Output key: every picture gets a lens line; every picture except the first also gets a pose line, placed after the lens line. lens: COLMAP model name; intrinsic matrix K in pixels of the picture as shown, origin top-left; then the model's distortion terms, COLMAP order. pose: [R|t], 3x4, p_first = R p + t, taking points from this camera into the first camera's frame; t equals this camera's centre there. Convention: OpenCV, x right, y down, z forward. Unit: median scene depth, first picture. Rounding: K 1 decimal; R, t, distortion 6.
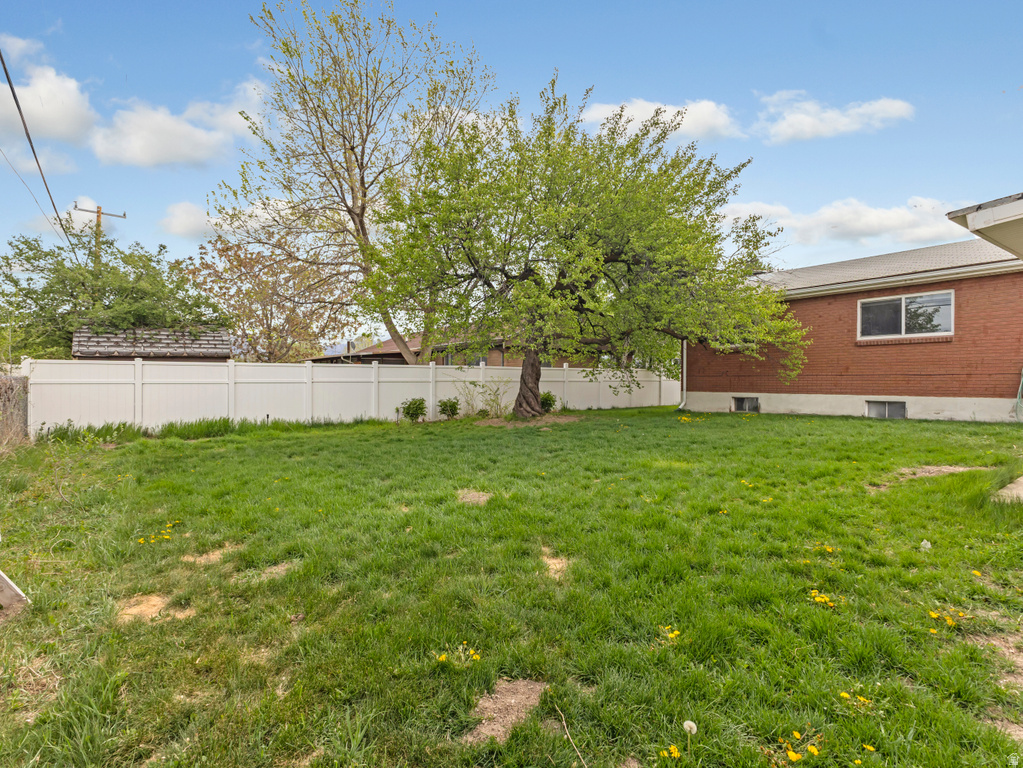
lens RADIAL K [[503.3, 0, 512.2], [0, 503.3, 381.4], [0, 0, 1]] dist [0.011083, 0.003205]
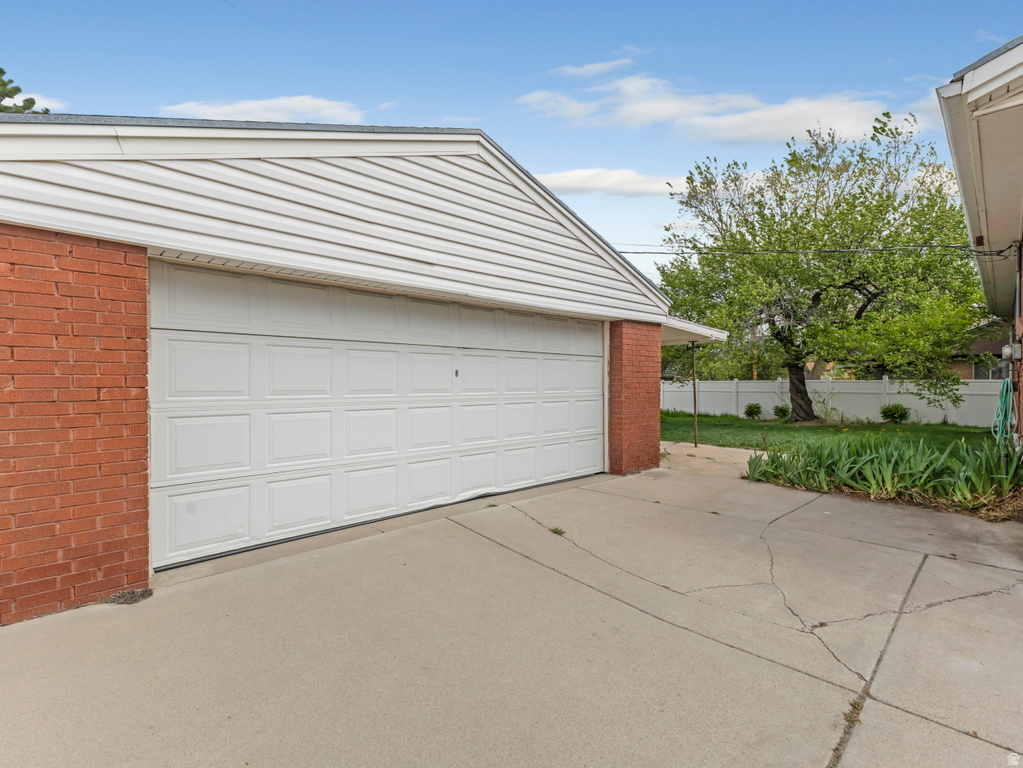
lens RADIAL K [[503.3, 0, 511.5], [0, 503.3, 384.5], [0, 0, 1]] dist [0.011083, 0.003205]
pose [[0.128748, -0.003230, -0.991672, 0.859524], [-0.006927, 0.999967, -0.004156, -0.006666], [0.991653, 0.007405, 0.128721, 0.080558]]
